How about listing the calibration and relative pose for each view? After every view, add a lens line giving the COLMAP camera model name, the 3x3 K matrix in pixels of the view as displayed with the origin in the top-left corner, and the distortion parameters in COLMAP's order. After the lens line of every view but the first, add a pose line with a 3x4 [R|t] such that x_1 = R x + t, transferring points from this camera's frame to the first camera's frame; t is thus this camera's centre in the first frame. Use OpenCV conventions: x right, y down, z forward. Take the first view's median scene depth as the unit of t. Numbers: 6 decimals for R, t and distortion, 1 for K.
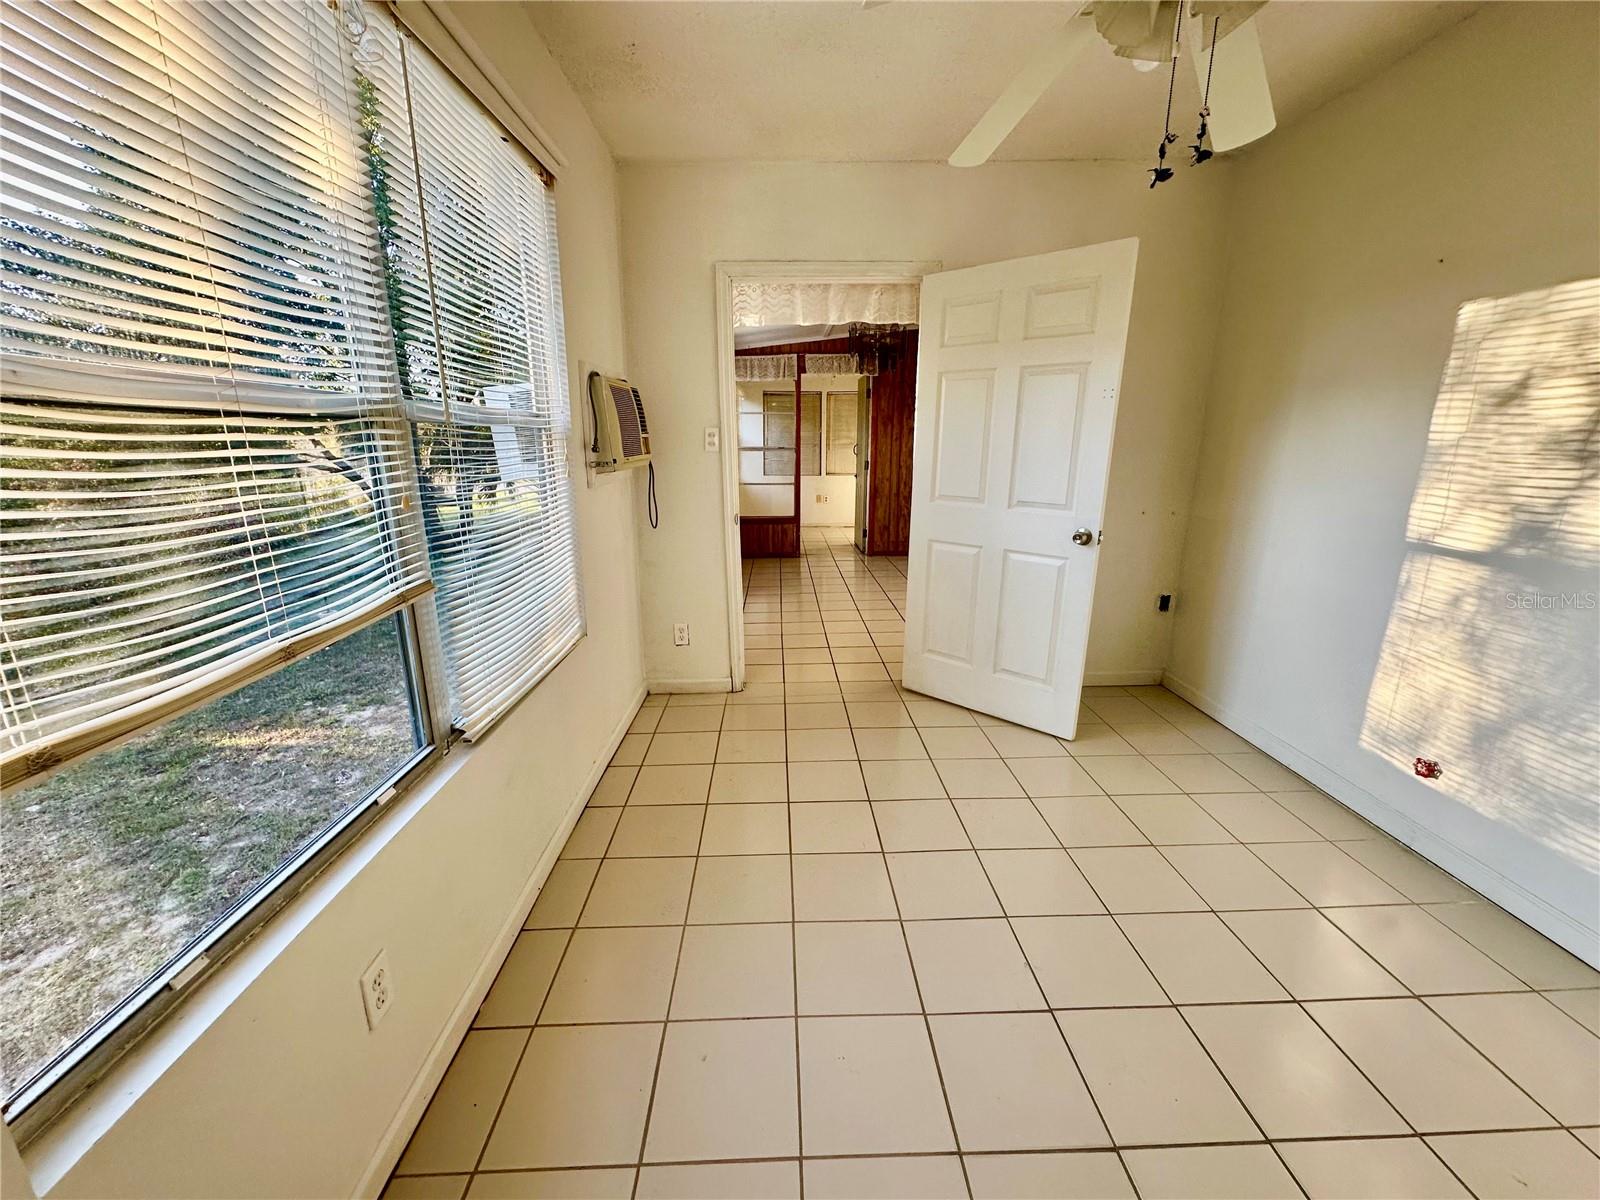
lens RADIAL K [[640.7, 0, 804.6], [0, 640.7, 601.6], [0, 0, 1]] dist [-0.002424, 0.000600]
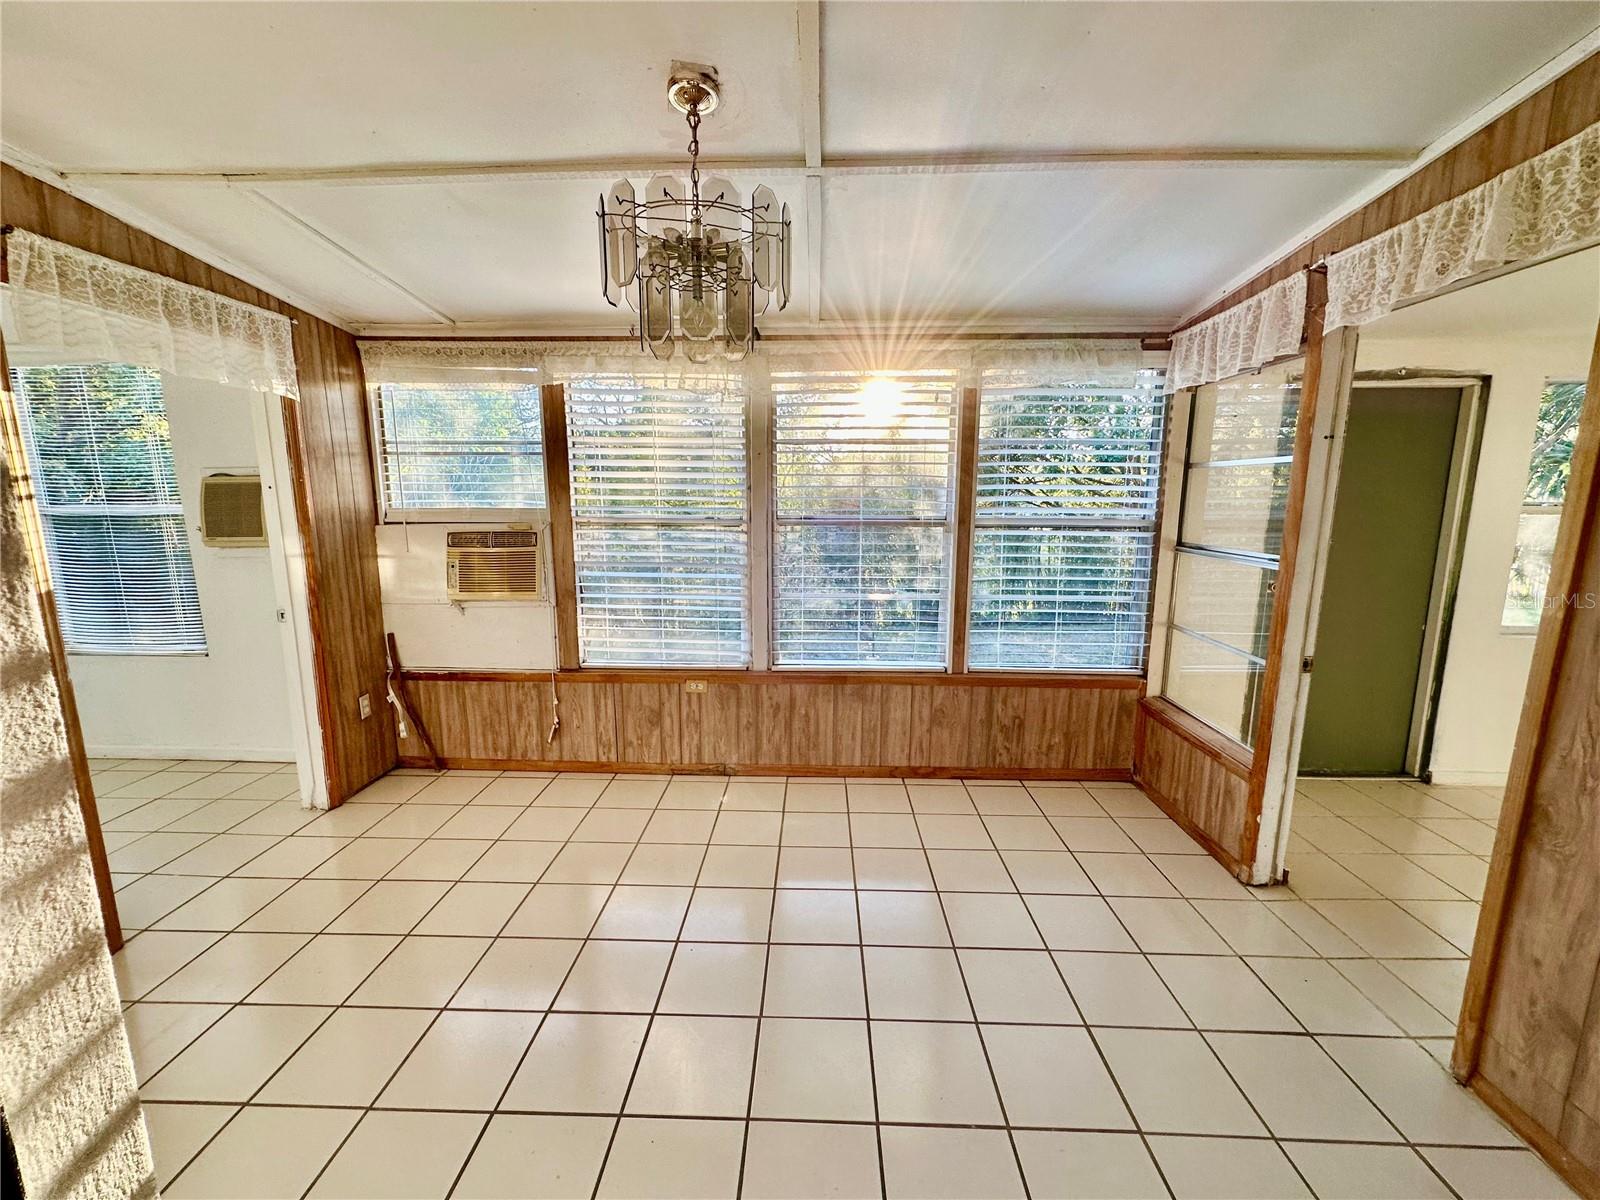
lens RADIAL K [[640.7, 0, 803.1], [0, 640.7, 603.1], [0, 0, 1]] dist [-0.002424, 0.000600]
pose [[-0.063744, 0.170951, -0.983215, 0.806039], [-0.248037, 0.951590, 0.181534, -0.555991], [0.966651, 0.255445, -0.018256, 1.965000]]
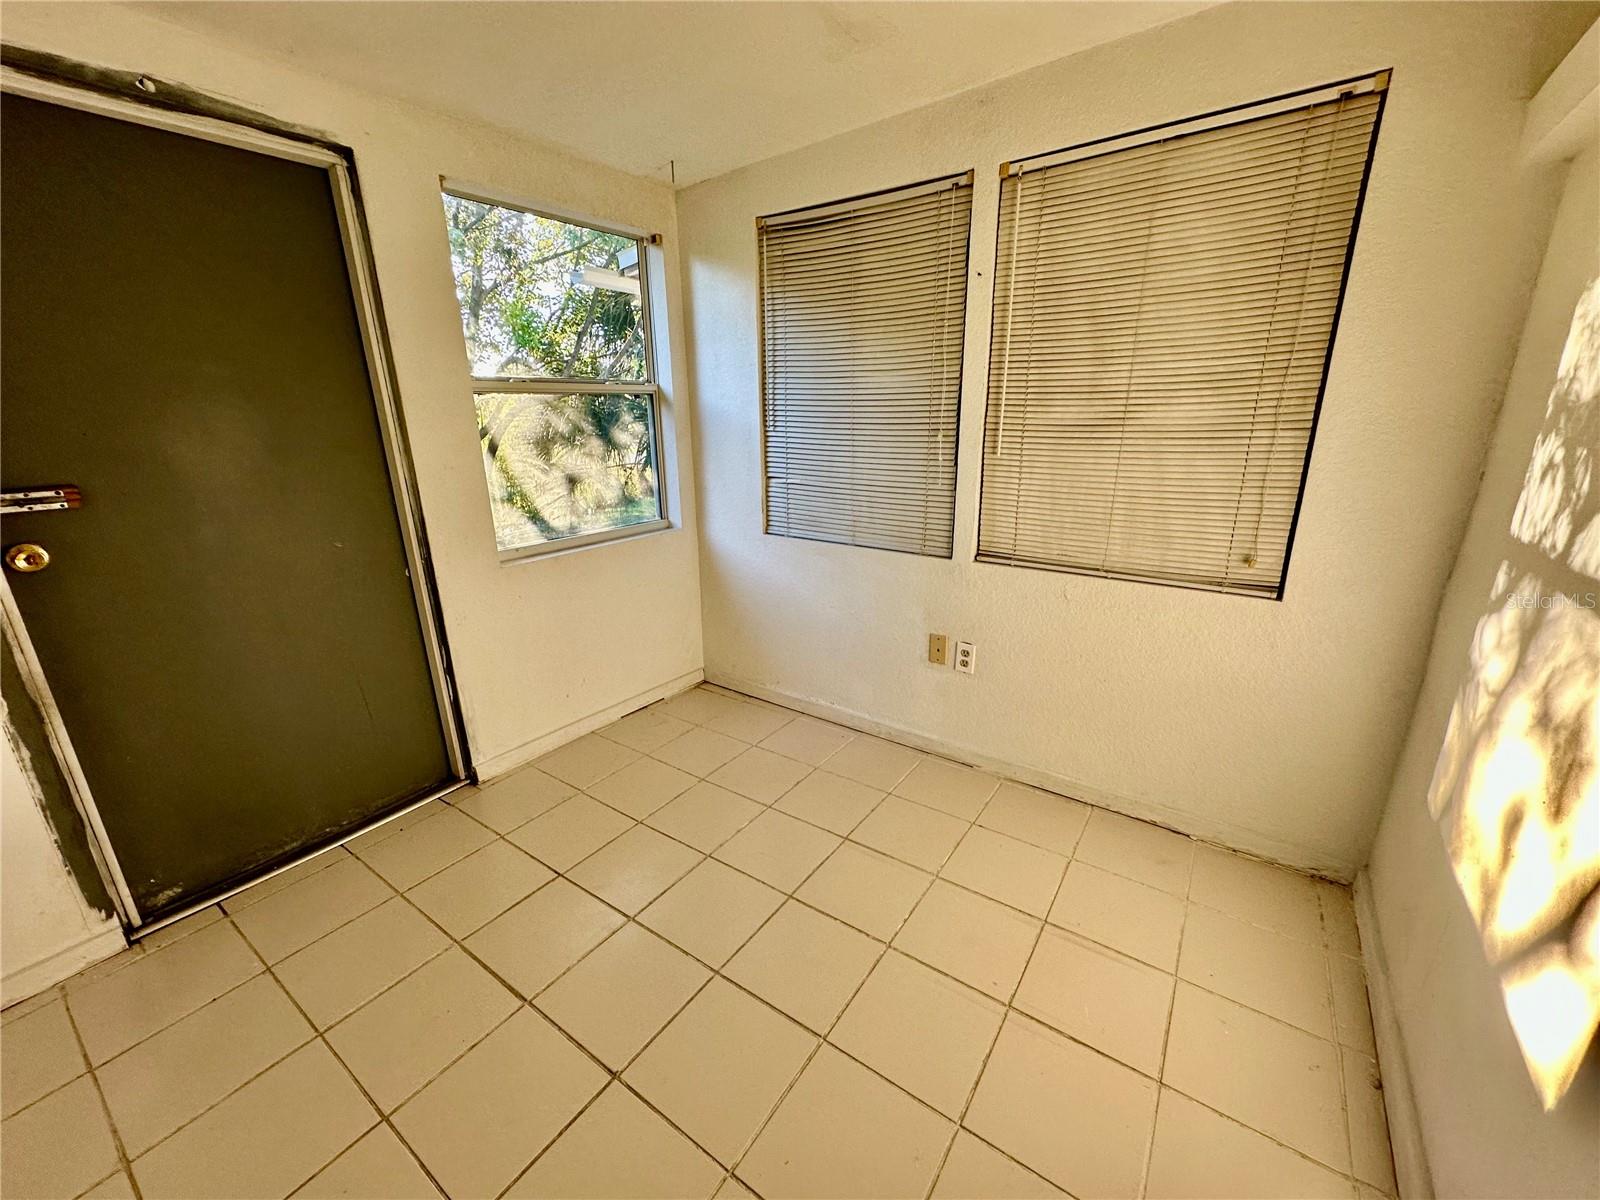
lens RADIAL K [[640.7, 0, 798.6], [0, 640.7, 601.0], [0, 0, 1]] dist [-0.002424, 0.000600]
pose [[0.794602, 0.169752, -0.582917, 0.423926], [-0.140347, 0.985470, 0.095666, -0.686669], [0.590686, 0.005795, 0.806881, 2.700107]]
